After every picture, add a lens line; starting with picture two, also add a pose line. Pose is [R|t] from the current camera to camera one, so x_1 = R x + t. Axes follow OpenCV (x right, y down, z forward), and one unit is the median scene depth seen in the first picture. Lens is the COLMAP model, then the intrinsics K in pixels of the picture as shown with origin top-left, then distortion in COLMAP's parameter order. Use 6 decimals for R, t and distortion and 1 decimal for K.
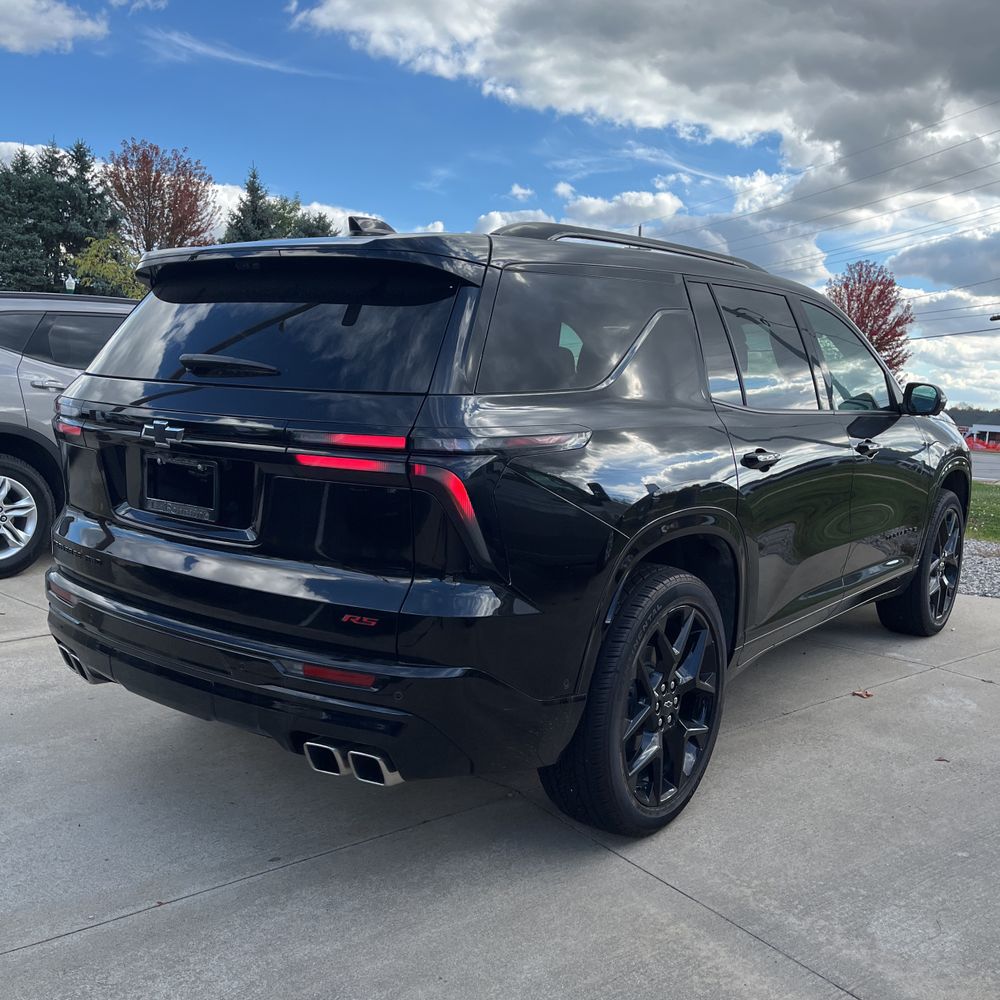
lens RADIAL K [[1014.6, 0, 494.7], [0, 1014.6, 510.7], [0, 0, 1]] dist [0.019858, 0.000000]
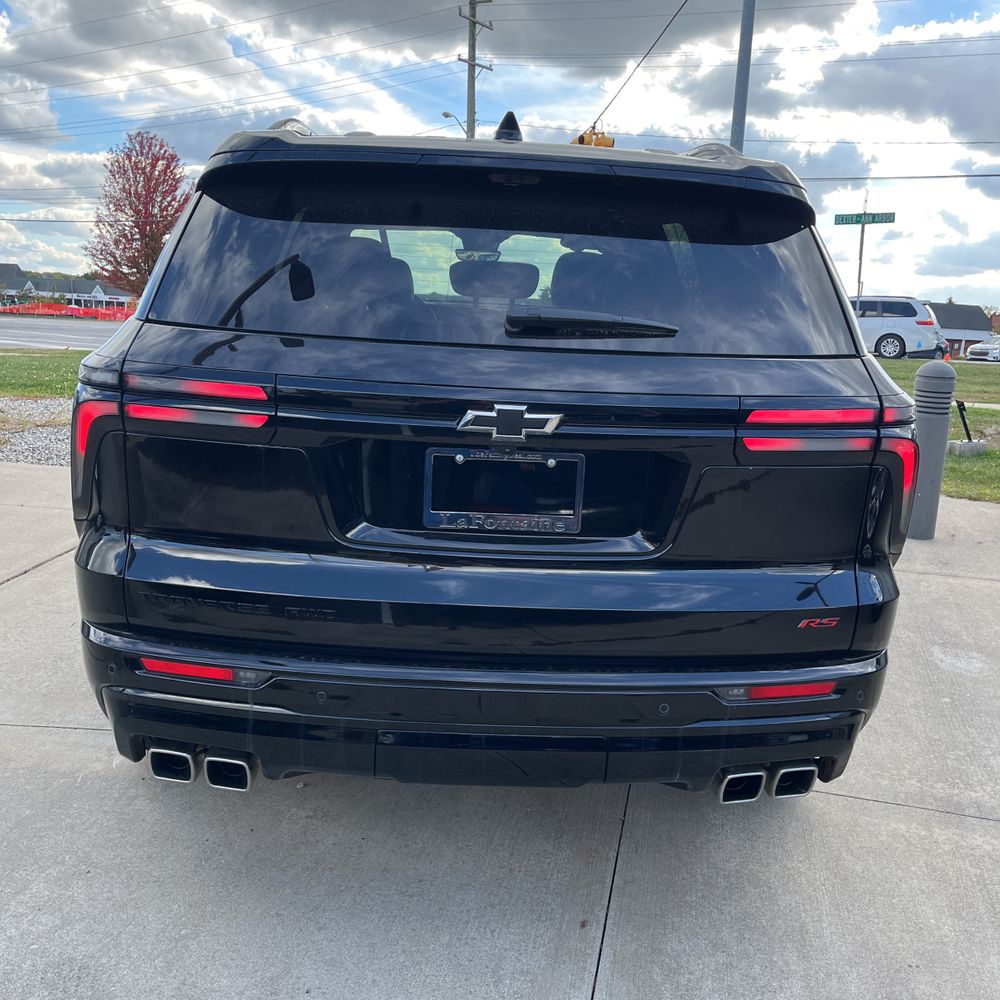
lens RADIAL K [[1014.6, 0, 492.8], [0, 1014.6, 504.8], [0, 0, 1]] dist [0.019858, 0.000000]
pose [[0.773071, -0.140520, 0.618559, -0.638967], [0.069924, 0.988089, 0.137076, -0.095316], [-0.630454, -0.062717, 0.773689, 0.376153]]
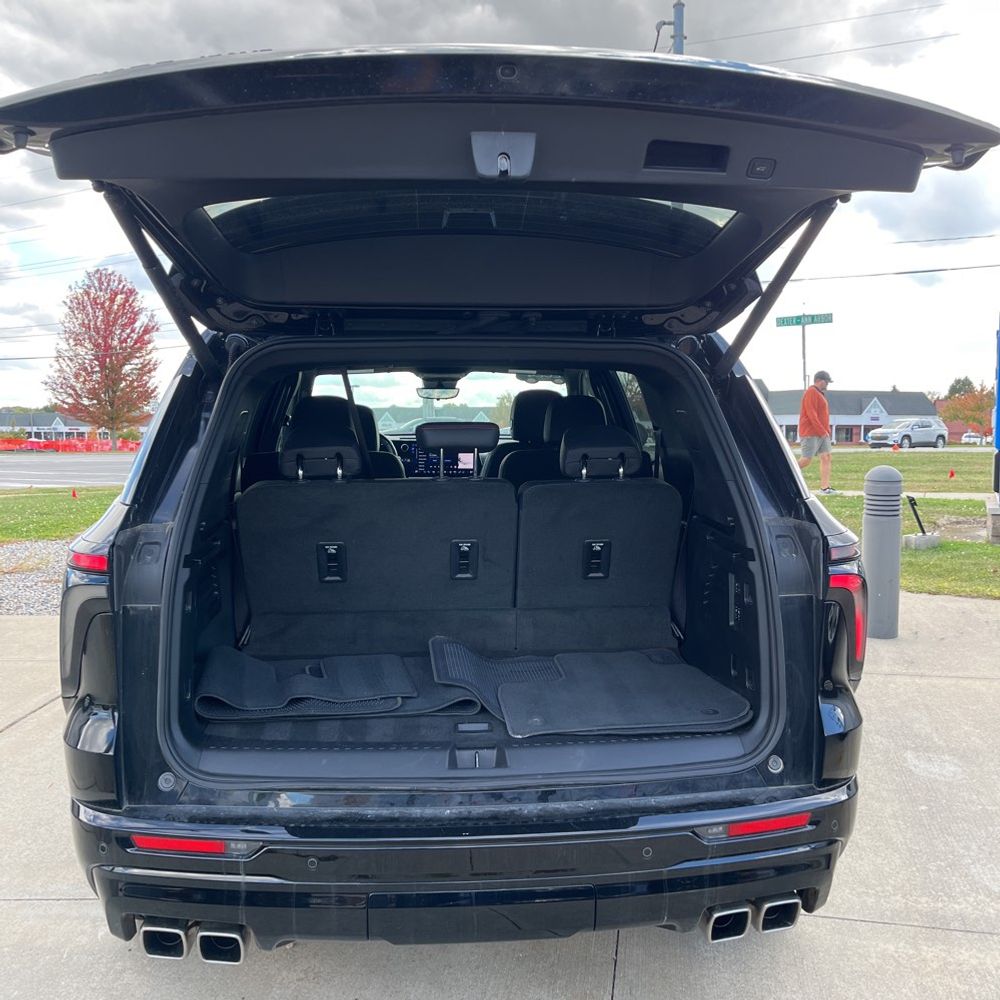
lens RADIAL K [[1014.6, 0, 490.5], [0, 1014.6, 501.6], [0, 0, 1]] dist [0.019858, 0.000000]
pose [[0.746354, -0.114970, 0.655544, -0.658028], [0.123859, 0.991754, 0.032918, -0.130263], [-0.653923, 0.056626, 0.754439, 0.353229]]
